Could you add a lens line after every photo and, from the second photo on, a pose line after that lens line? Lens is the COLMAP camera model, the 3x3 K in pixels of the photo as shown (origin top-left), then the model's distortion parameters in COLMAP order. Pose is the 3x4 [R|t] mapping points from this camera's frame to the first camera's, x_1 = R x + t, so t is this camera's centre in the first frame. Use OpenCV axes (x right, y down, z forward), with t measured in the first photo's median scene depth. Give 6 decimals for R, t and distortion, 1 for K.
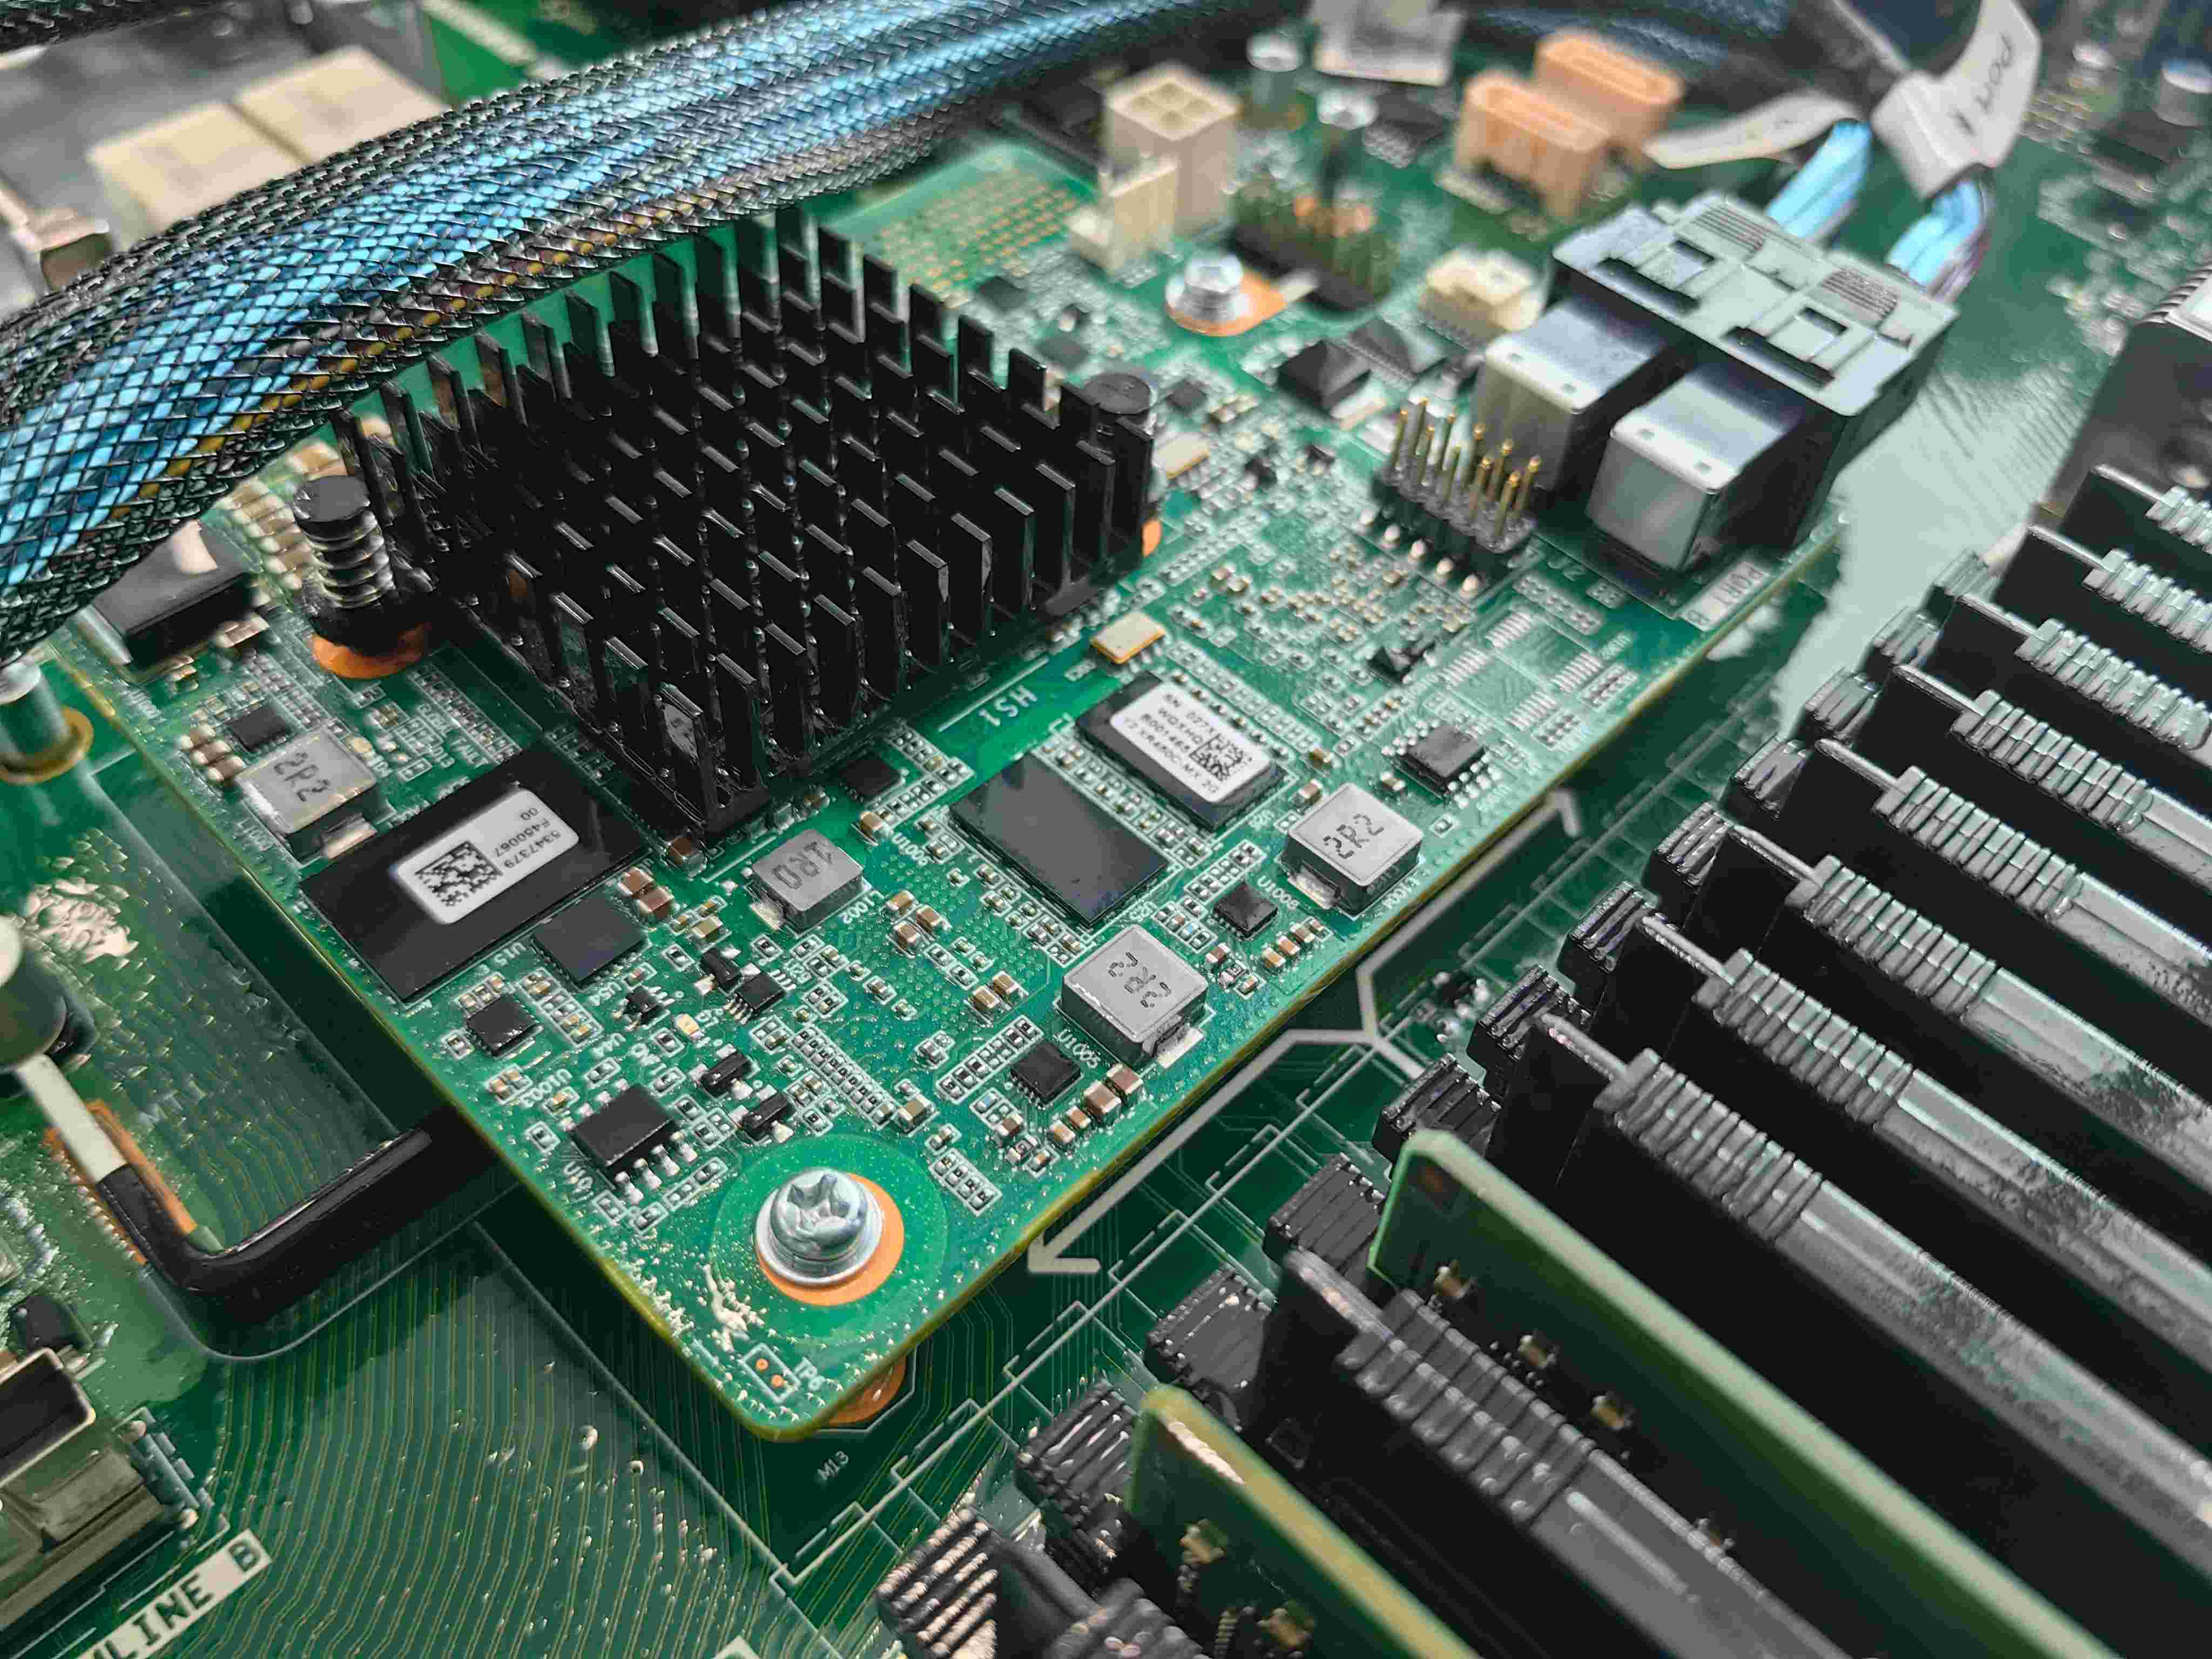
lens RADIAL K [[1818.9, 0, 1106.0], [0, 1818.9, 830.4], [0, 0, 1]] dist [0.002507, -0.137259]
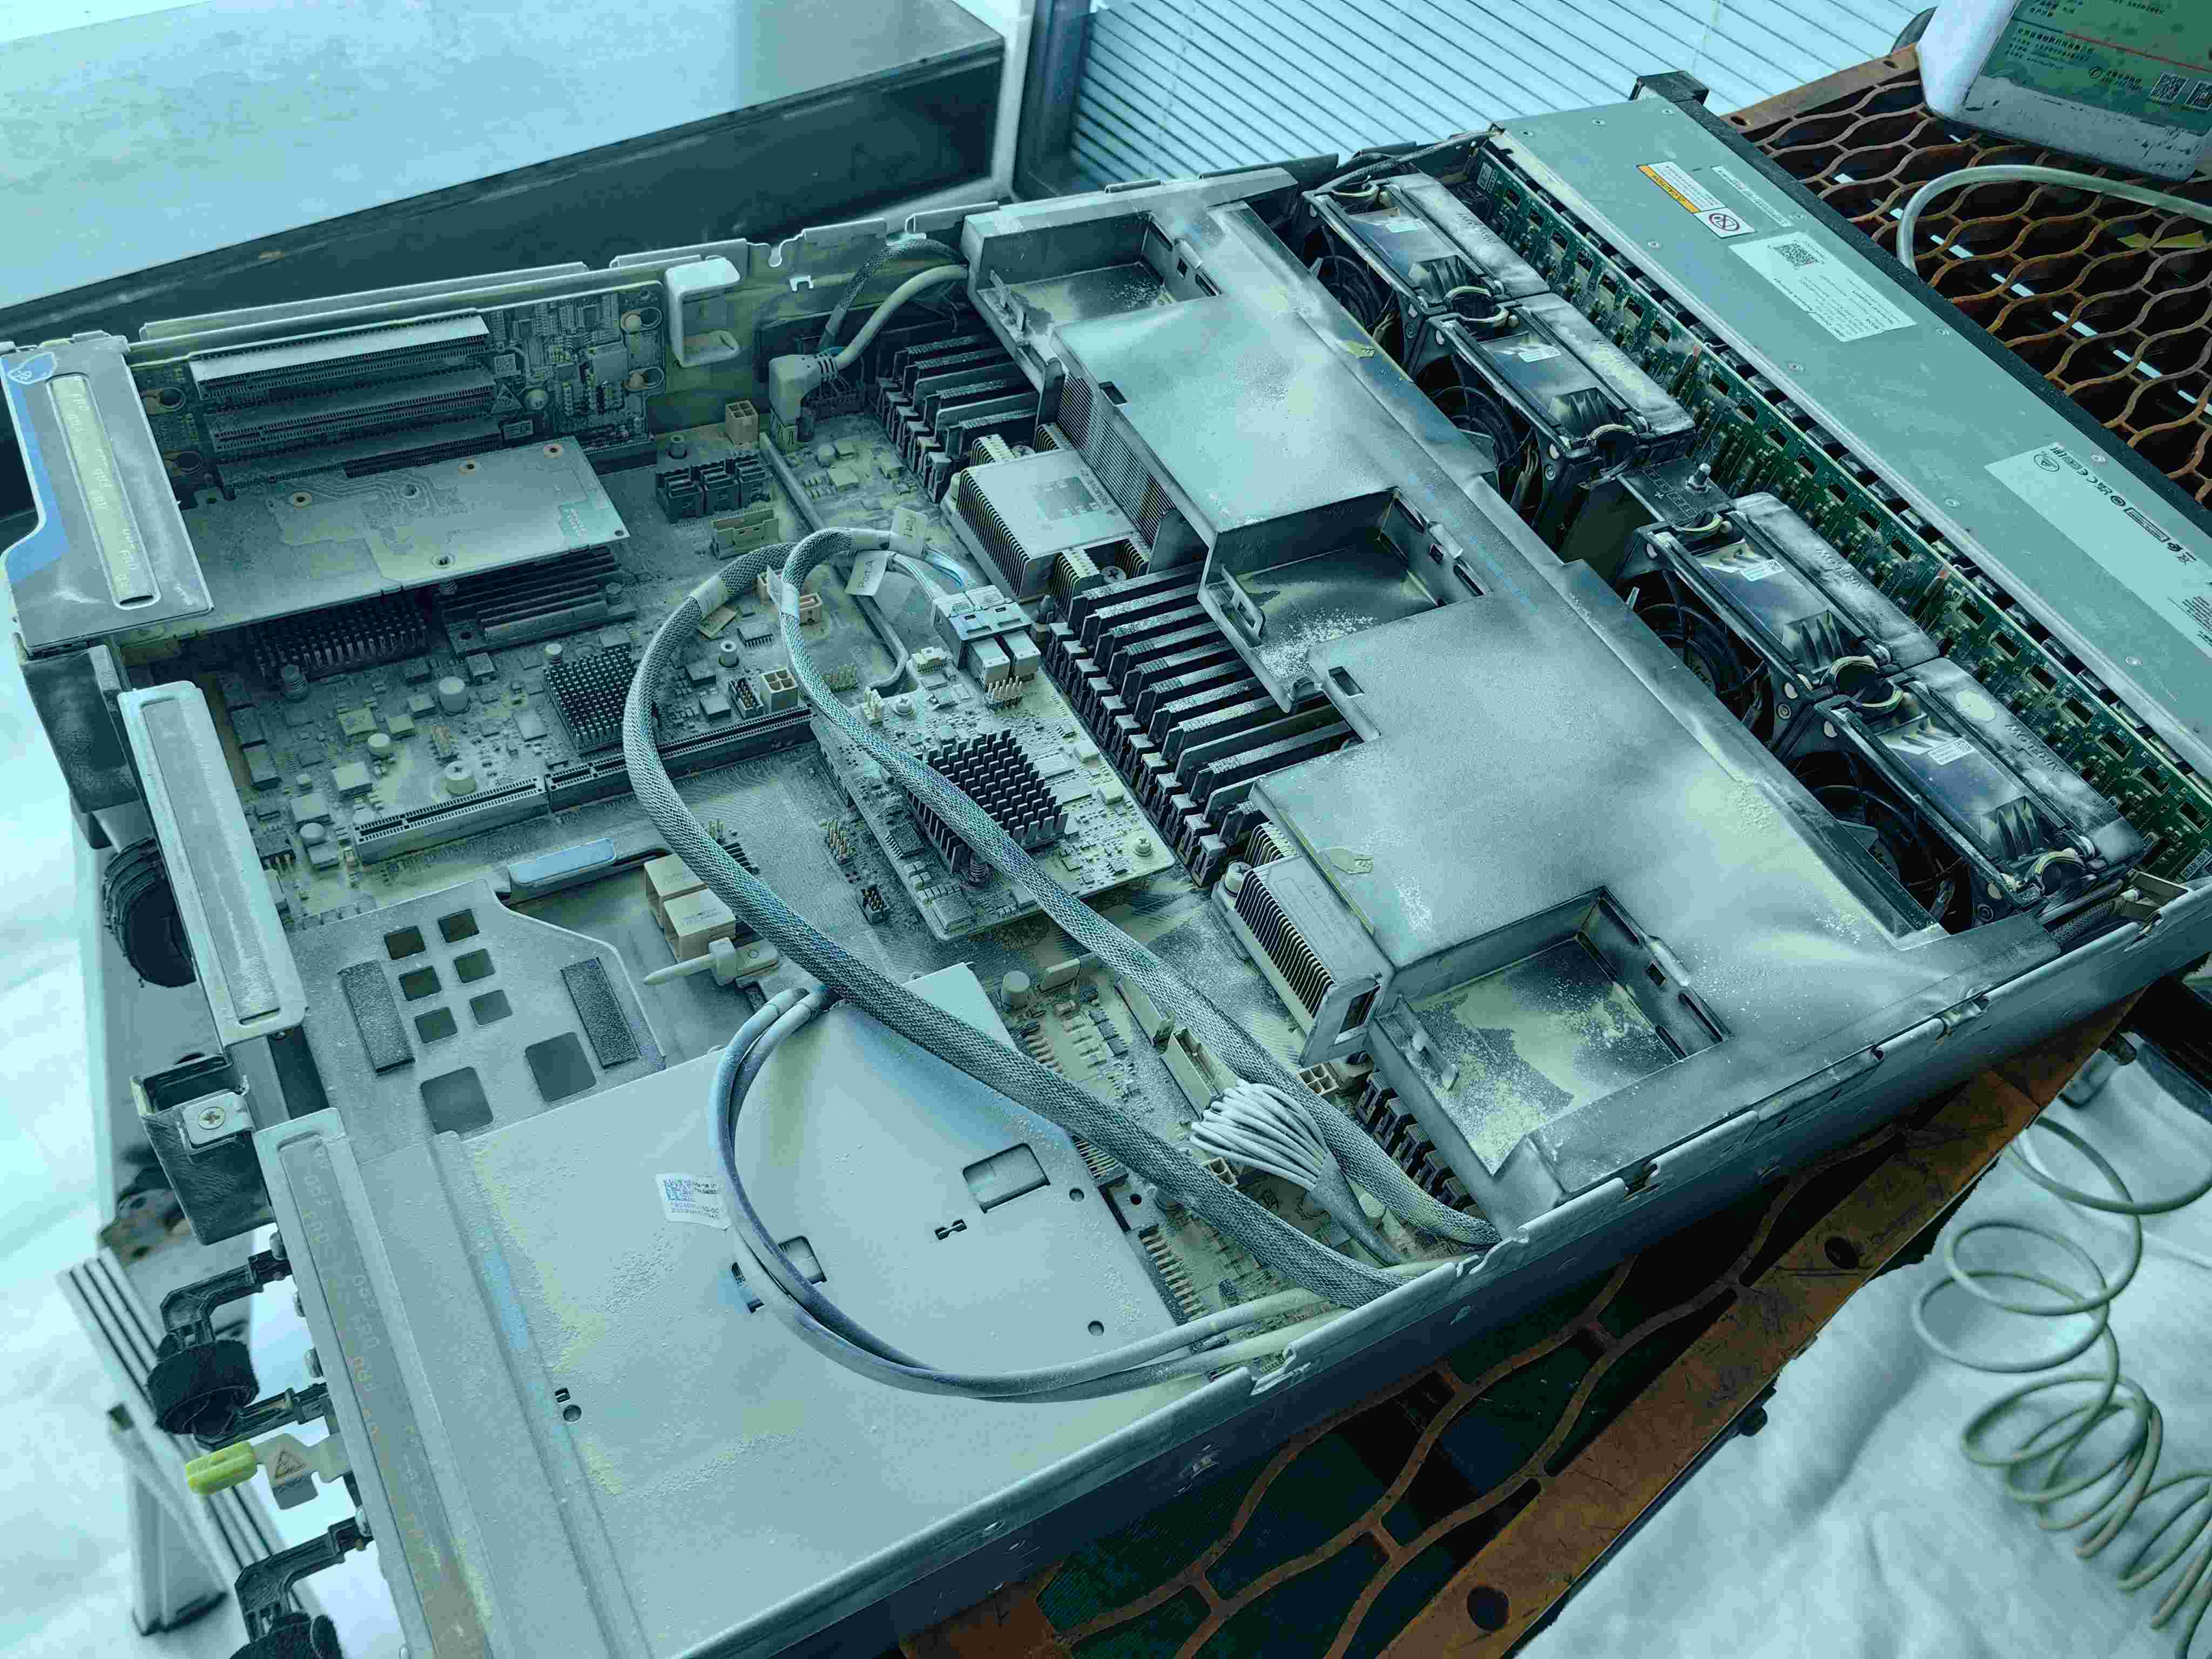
lens RADIAL K [[1817.4, 0, 1129.9], [0, 1817.4, 728.2], [0, 0, 1]] dist [0.012099, -0.141588]
pose [[0.277469, -0.713273, 0.643625, -2.706100], [0.628801, 0.641335, 0.439657, -1.940228], [-0.726375, 0.282721, 0.626458, -2.021836]]
